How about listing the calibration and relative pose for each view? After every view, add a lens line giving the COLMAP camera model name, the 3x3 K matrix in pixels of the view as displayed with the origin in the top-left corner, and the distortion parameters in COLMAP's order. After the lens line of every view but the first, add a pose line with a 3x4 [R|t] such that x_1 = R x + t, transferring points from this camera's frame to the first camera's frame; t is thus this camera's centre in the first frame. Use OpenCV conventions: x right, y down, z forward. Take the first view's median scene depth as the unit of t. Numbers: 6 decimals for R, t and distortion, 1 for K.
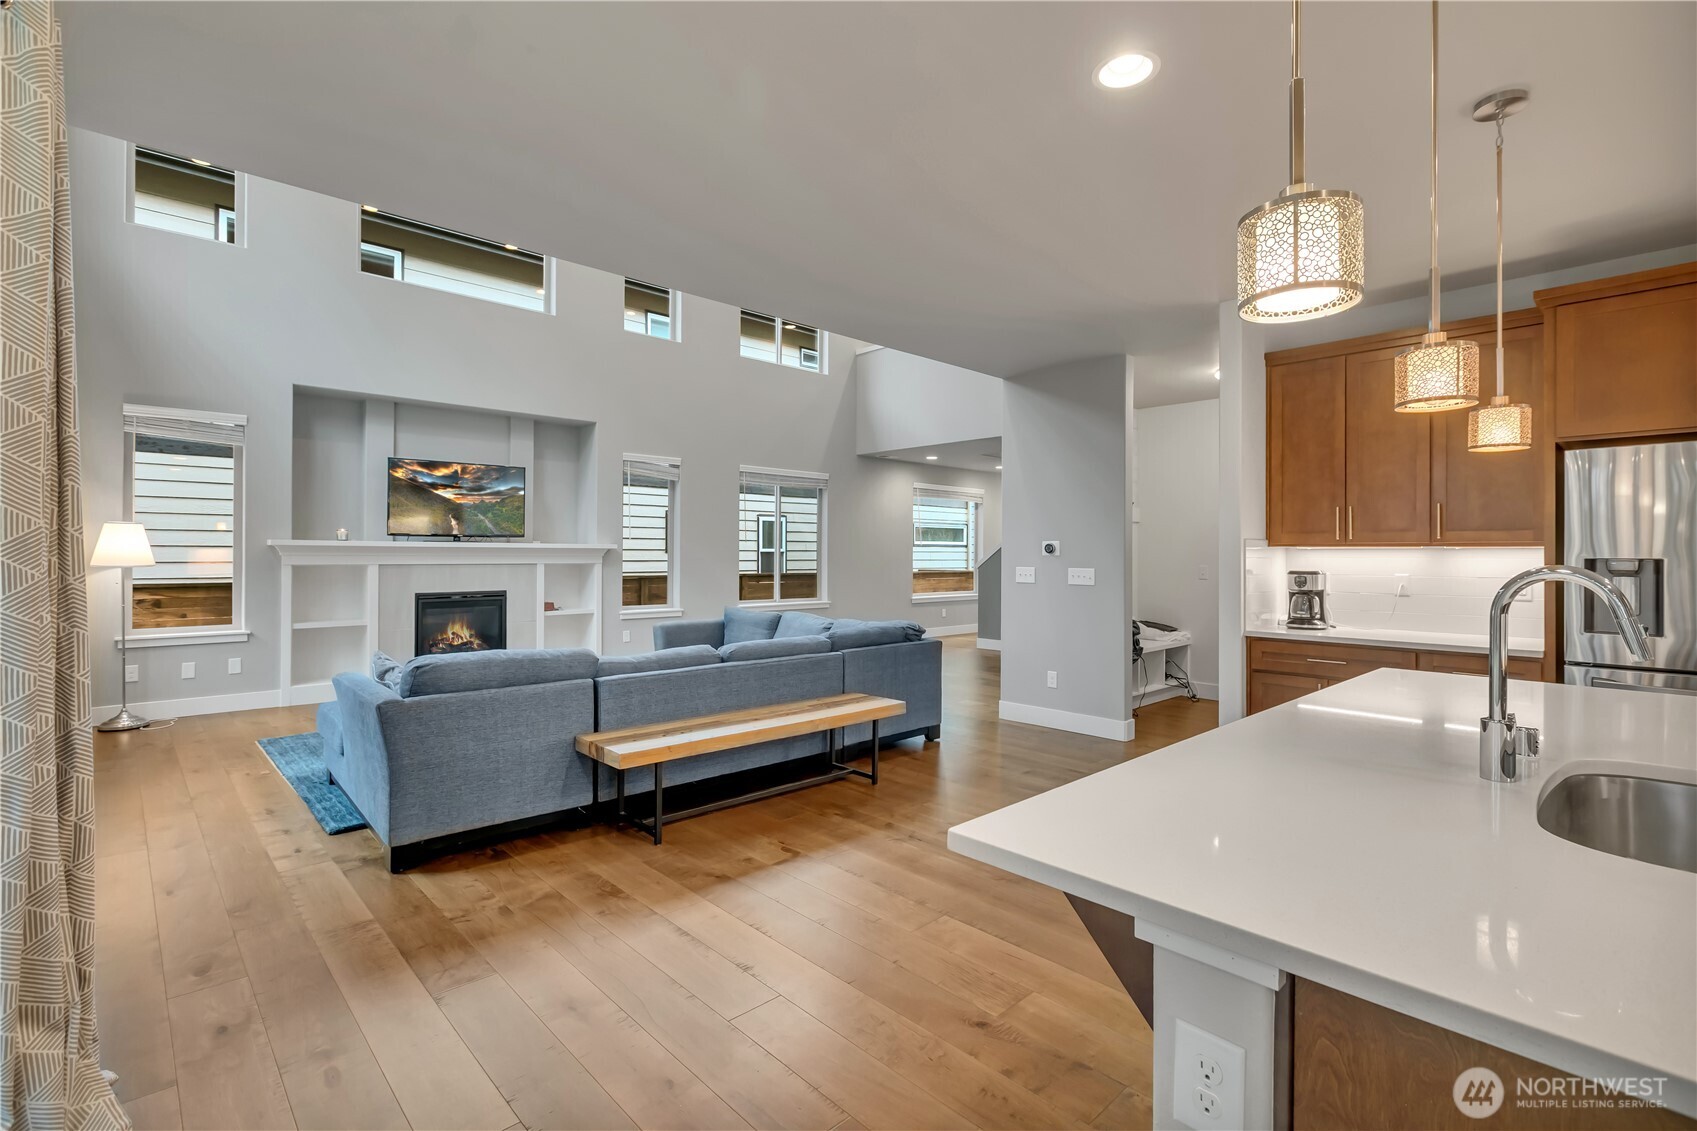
lens RADIAL K [[765.1, 0, 844.0], [0, 765.1, 556.9], [0, 0, 1]] dist [-0.000162, -0.000008]
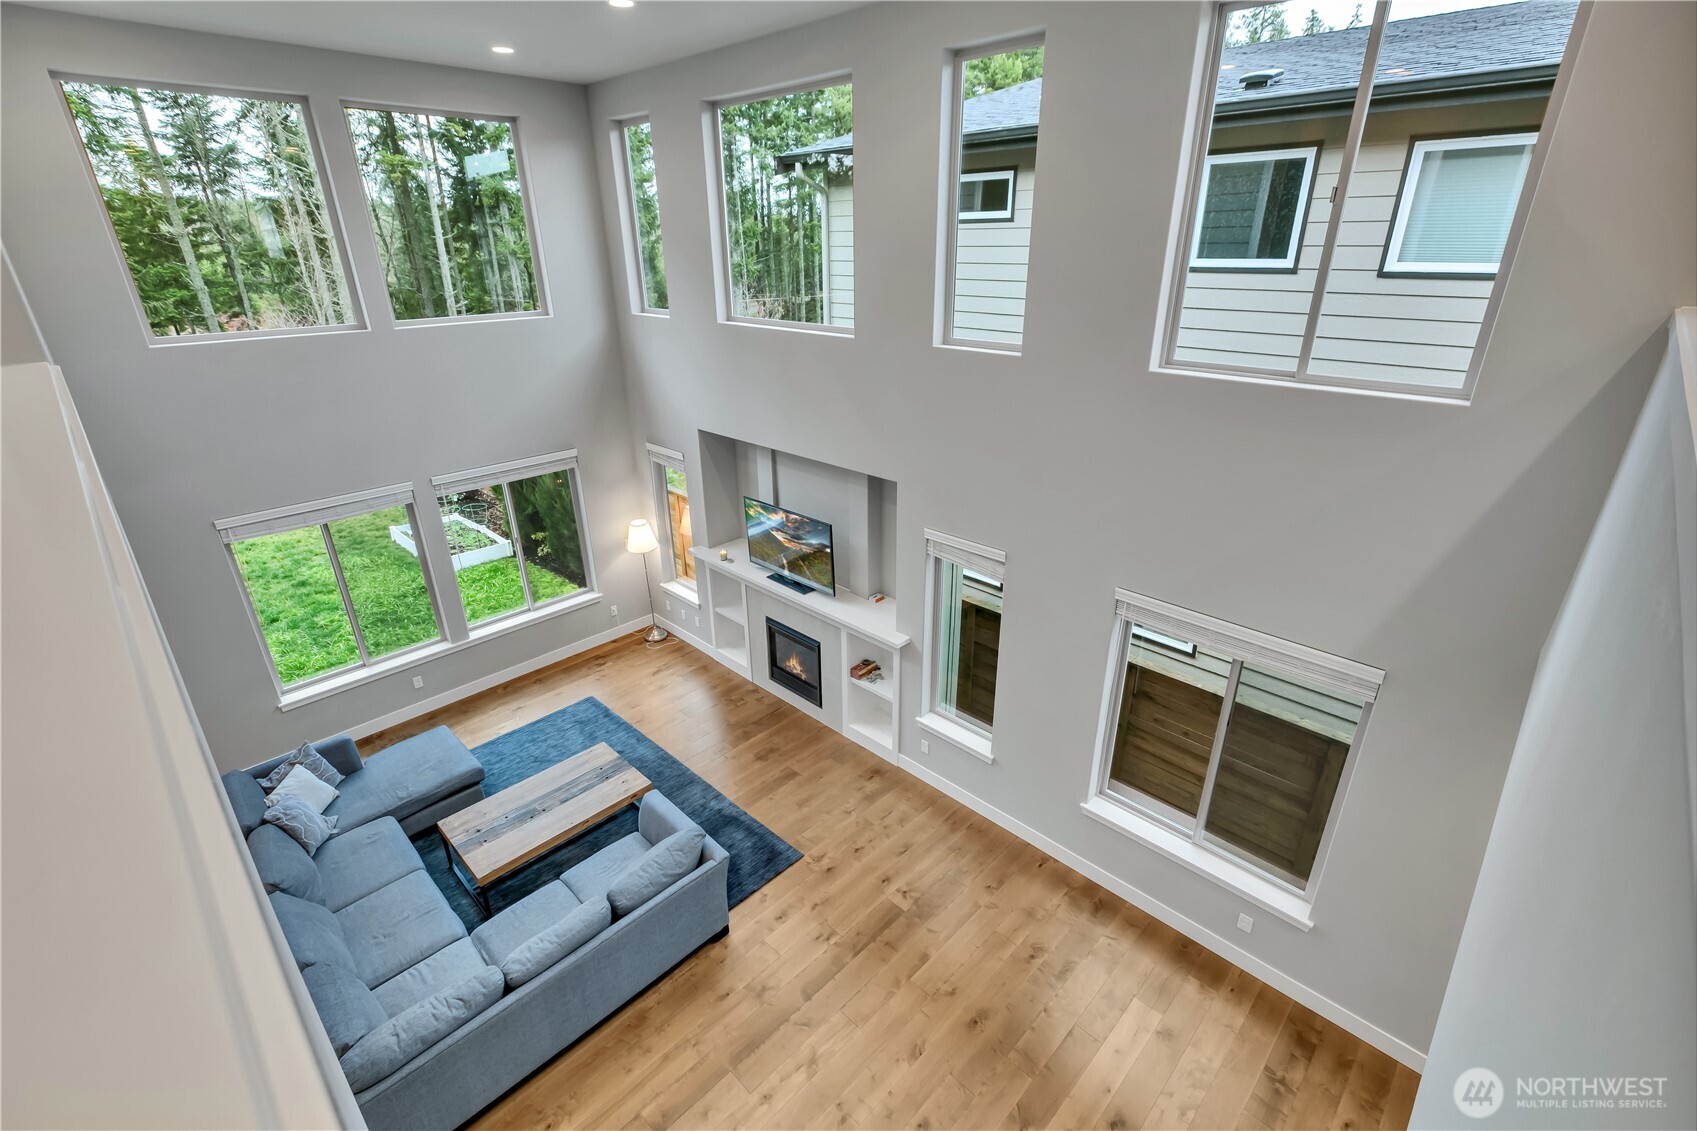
lens RADIAL K [[759.0, 0, 857.6], [0, 759.0, 552.4], [0, 0, 1]] dist [0.001473, 0.000337]
pose [[0.037291, 0.380804, -0.923904, 0.389284], [0.005772, 0.924449, 0.381262, -0.413992], [0.999288, -0.019550, 0.032276, 0.997610]]
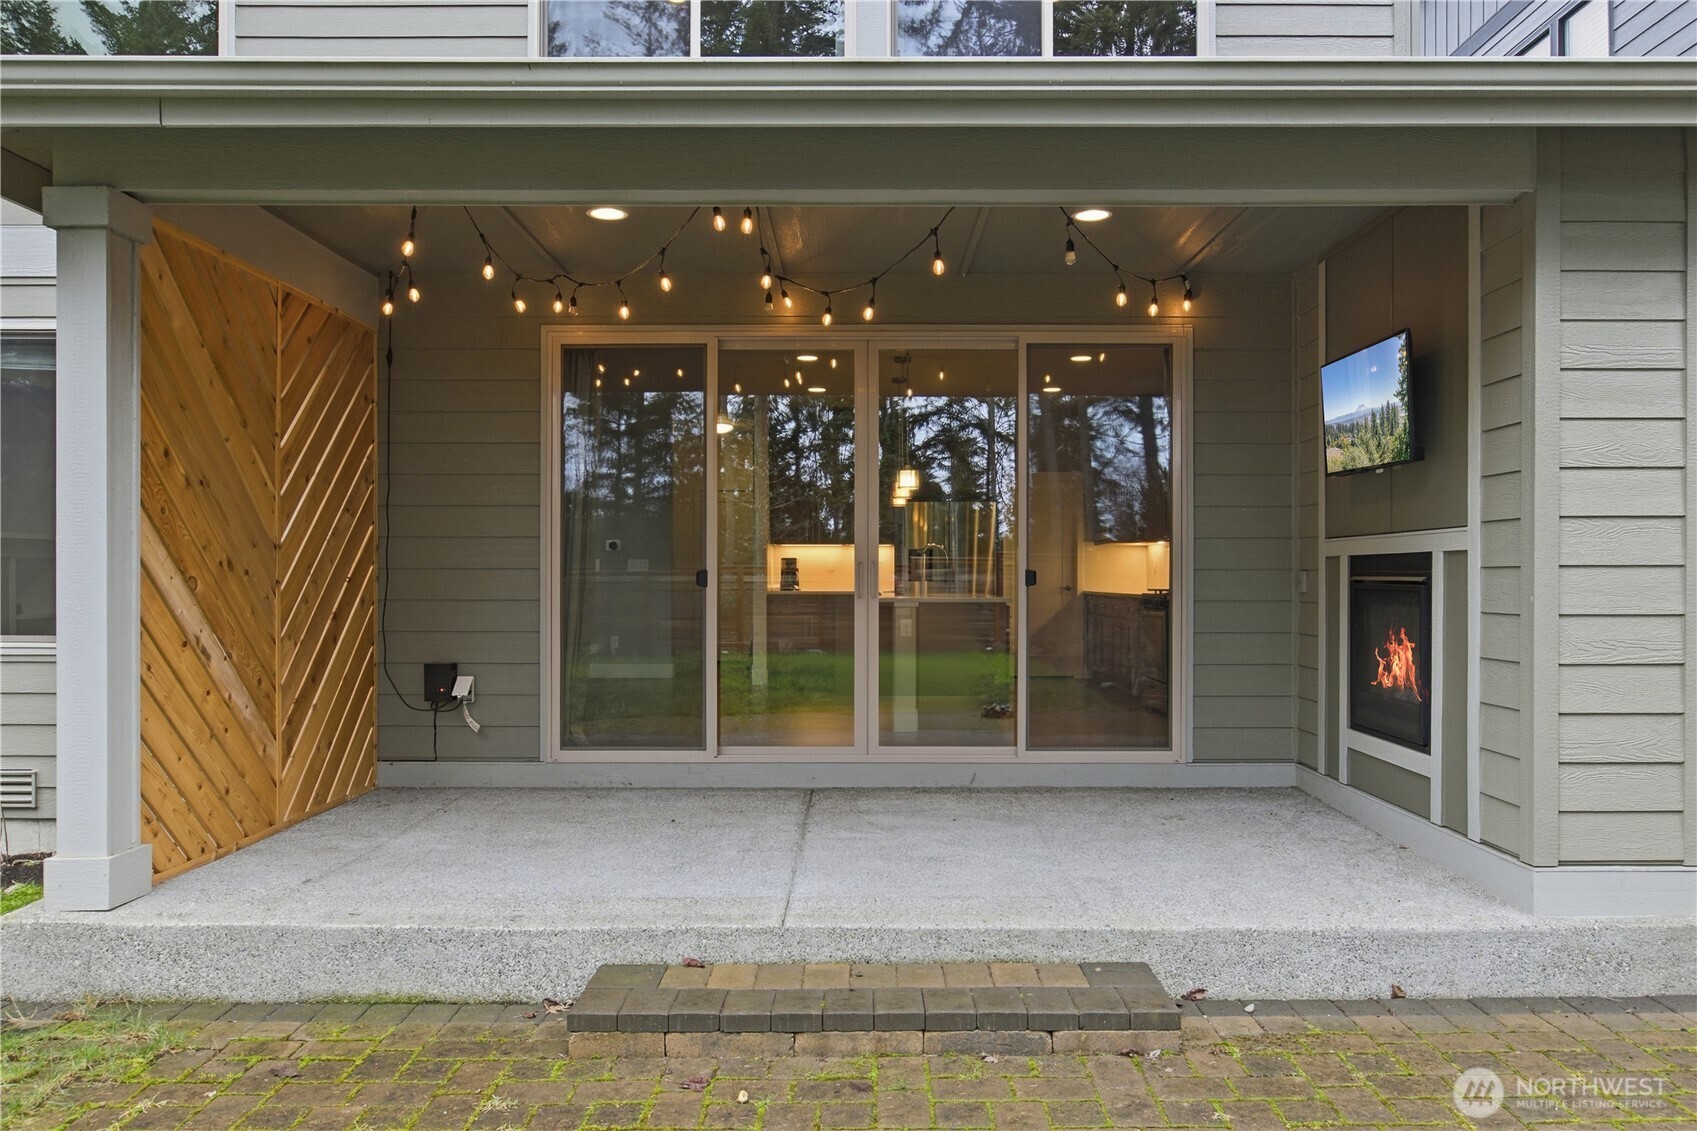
lens RADIAL K [[1181.9, 0, 848.5], [0, 1181.9, 565.5], [0, 0, 1]] dist [-0.001885, -0.000824]
pose [[0.692861, -0.001991, 0.721068, -0.701528], [0.010437, 0.999919, -0.007267, 0.032399], [-0.720995, 0.012561, 0.692826, -0.552819]]
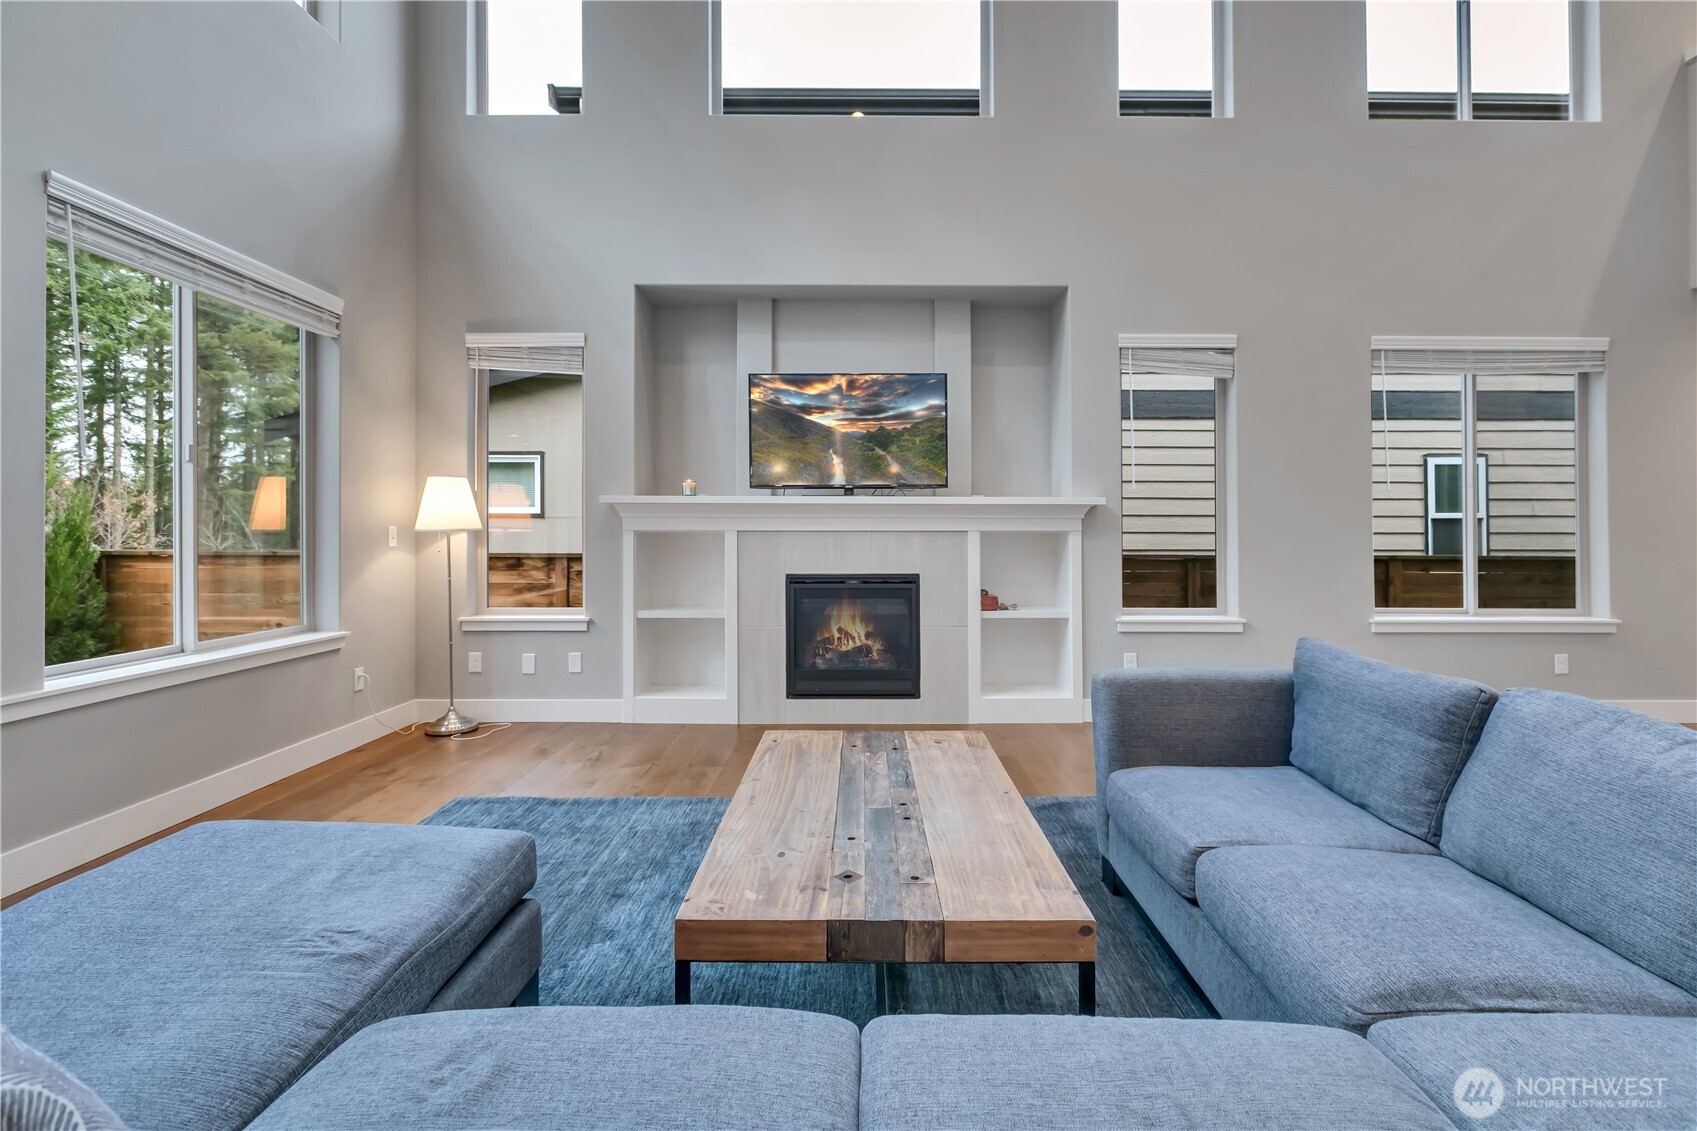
lens RADIAL K [[770.6, 0, 866.2], [0, 770.6, 516.8], [0, 0, 1]] dist [0.003708, 0.000280]
pose [[0.733787, -0.020063, -0.679084, -0.047103], [-0.000365, 0.999552, -0.029925, 0.016249], [0.679380, 0.022207, 0.733451, 0.503922]]
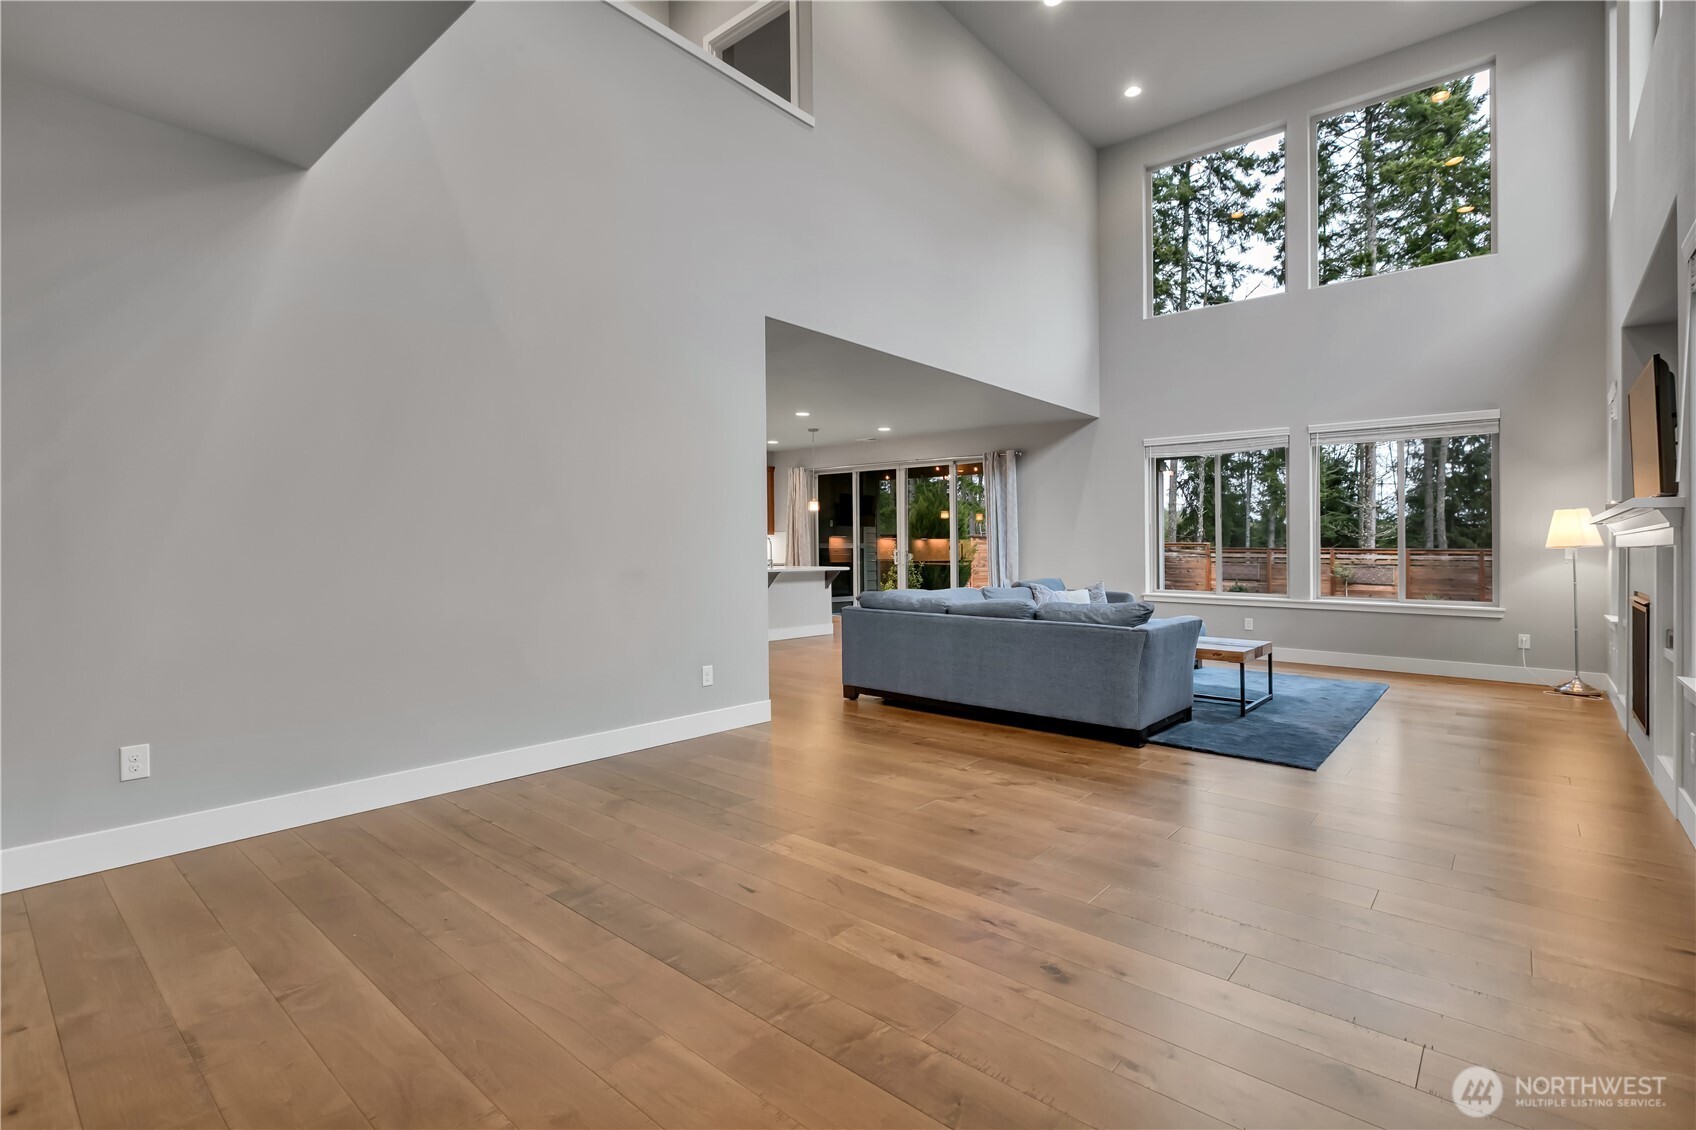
lens RADIAL K [[785.3, 0, 848.8], [0, 785.3, 543.1], [0, 0, 1]] dist [-0.000778, 0.000219]
pose [[-0.994632, -0.012341, -0.102735, 0.166704], [-0.012235, 0.999924, -0.001664, 0.015126], [0.102747, -0.000398, -0.994707, 1.453710]]
